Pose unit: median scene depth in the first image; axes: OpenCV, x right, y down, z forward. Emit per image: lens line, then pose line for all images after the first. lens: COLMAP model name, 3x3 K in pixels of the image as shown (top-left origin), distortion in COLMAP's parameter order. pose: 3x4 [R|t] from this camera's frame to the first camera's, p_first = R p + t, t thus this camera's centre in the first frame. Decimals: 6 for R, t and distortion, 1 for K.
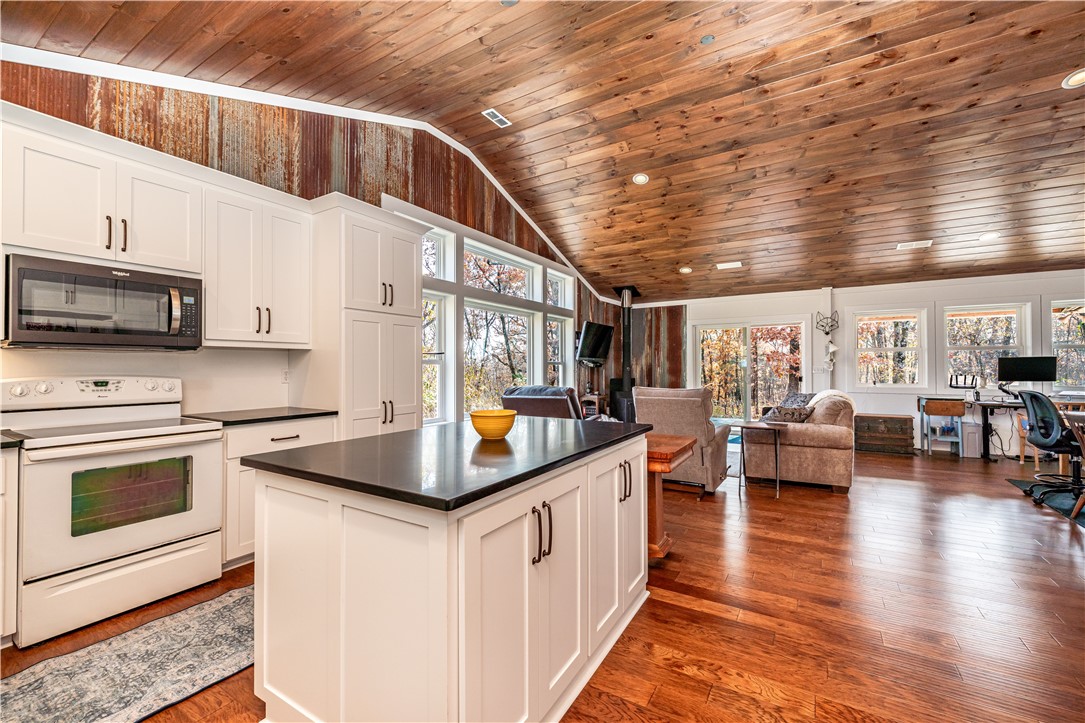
lens RADIAL K [[454.4, 0, 551.8], [0, 454.4, 365.3], [0, 0, 1]] dist [-0.006040, 0.001156]
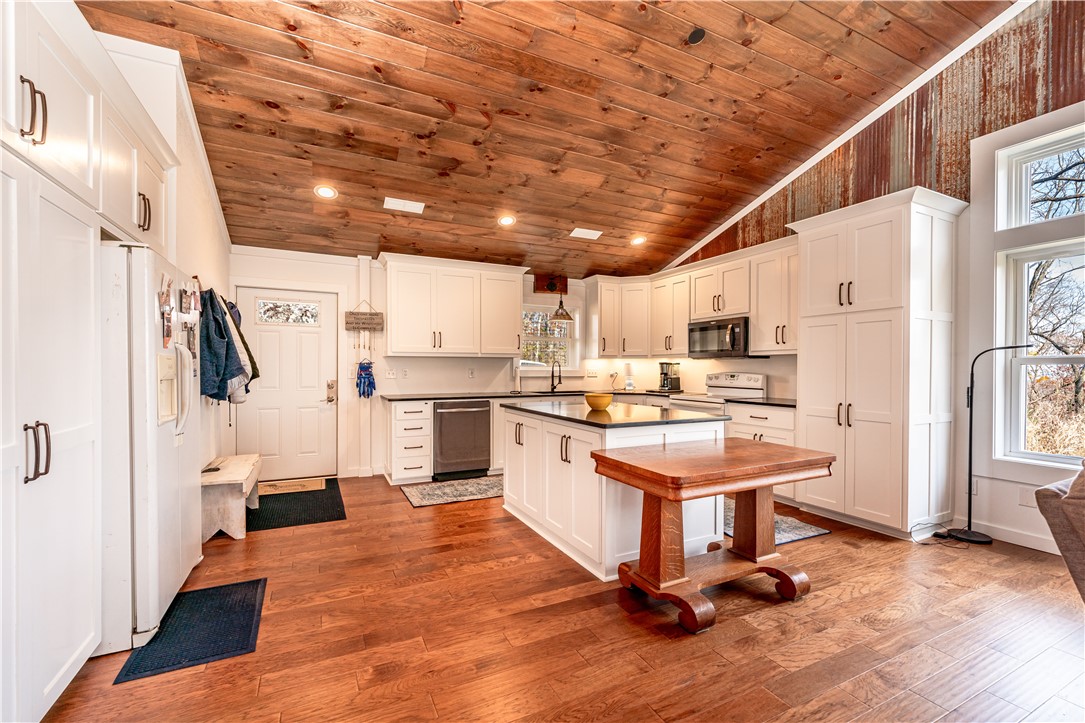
lens RADIAL K [[454.4, 0, 545.5], [0, 454.4, 372.1], [0, 0, 1]] dist [-0.006040, 0.001156]
pose [[-0.551587, 0.006679, -0.834091, 0.911880], [0.000607, 0.999971, 0.007606, 0.004322], [0.834117, 0.003689, -0.551575, 1.144807]]
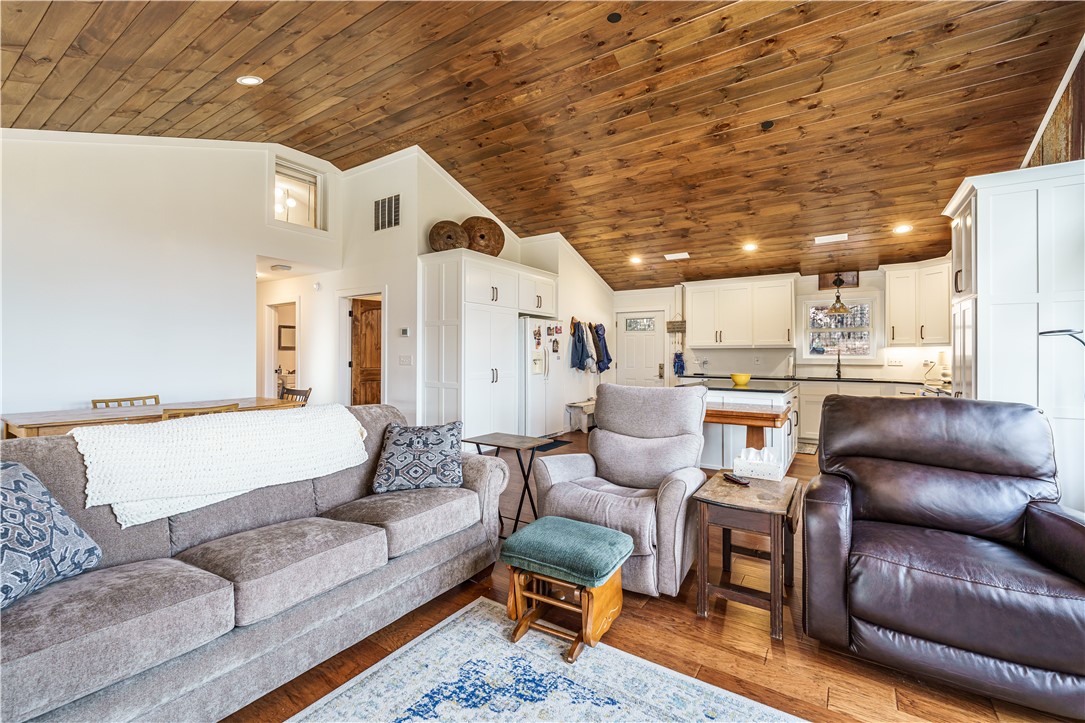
lens RADIAL K [[454.4, 0, 513.4], [0, 454.4, 350.8], [0, 0, 1]] dist [-0.006040, 0.001156]
pose [[-0.993252, -0.002085, 0.115956, 0.532403], [-0.003610, 0.999910, -0.012950, 0.006041], [-0.115919, -0.013281, -0.993170, 2.339161]]
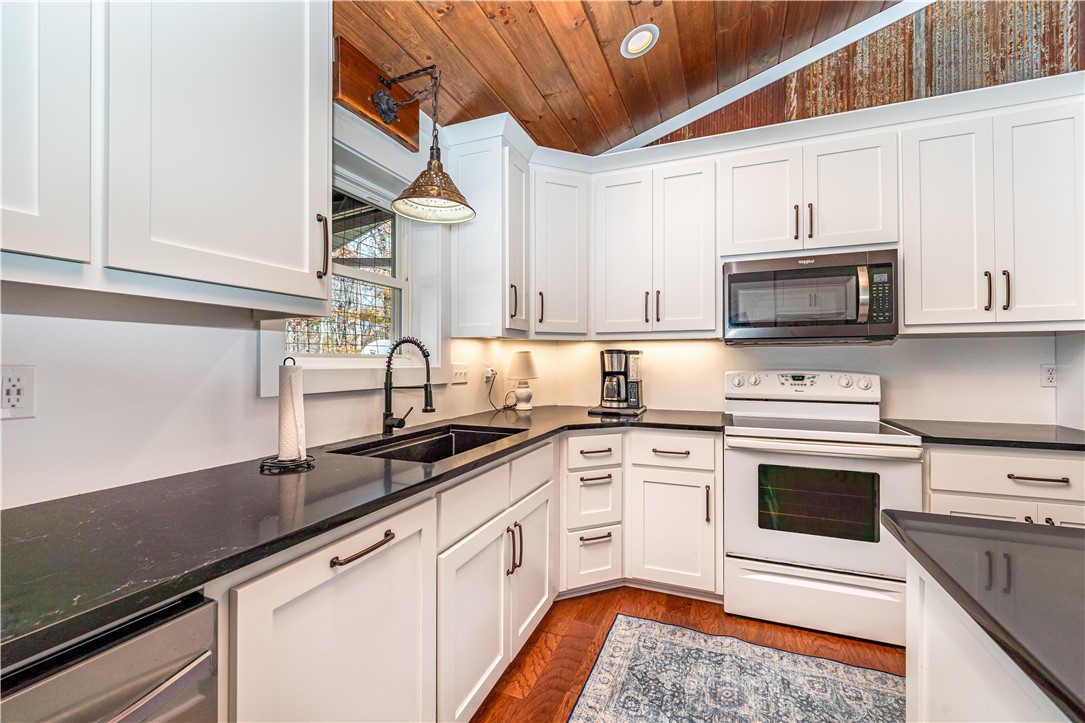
lens RADIAL K [[454.4, 0, 529.9], [0, 454.4, 357.2], [0, 0, 1]] dist [-0.006040, 0.001156]
pose [[0.136202, -0.007240, -0.990655, -0.075664], [0.004958, 0.999966, -0.006626, -0.000628], [0.990669, -0.004009, 0.136233, 0.230050]]
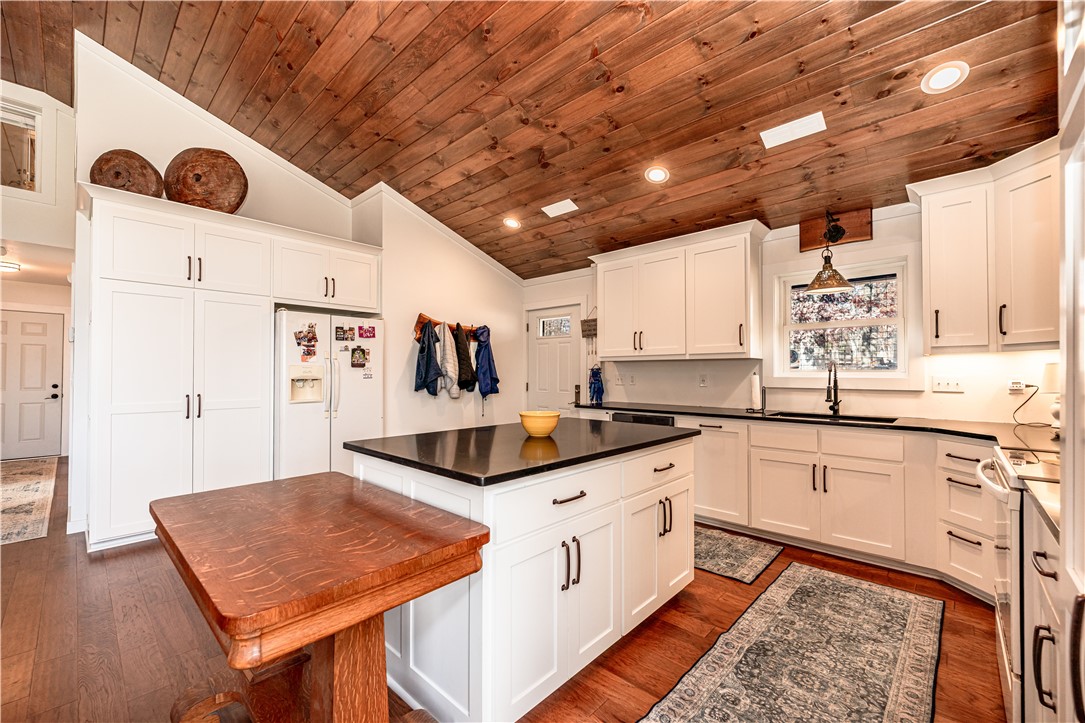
lens RADIAL K [[454.4, 0, 525.8], [0, 454.4, 367.0], [0, 0, 1]] dist [-0.006040, 0.001156]
pose [[-0.971404, 0.001049, 0.237432, -0.235045], [-0.003000, 0.999856, -0.016689, 0.004477], [-0.237415, -0.016924, -0.971261, 1.355587]]
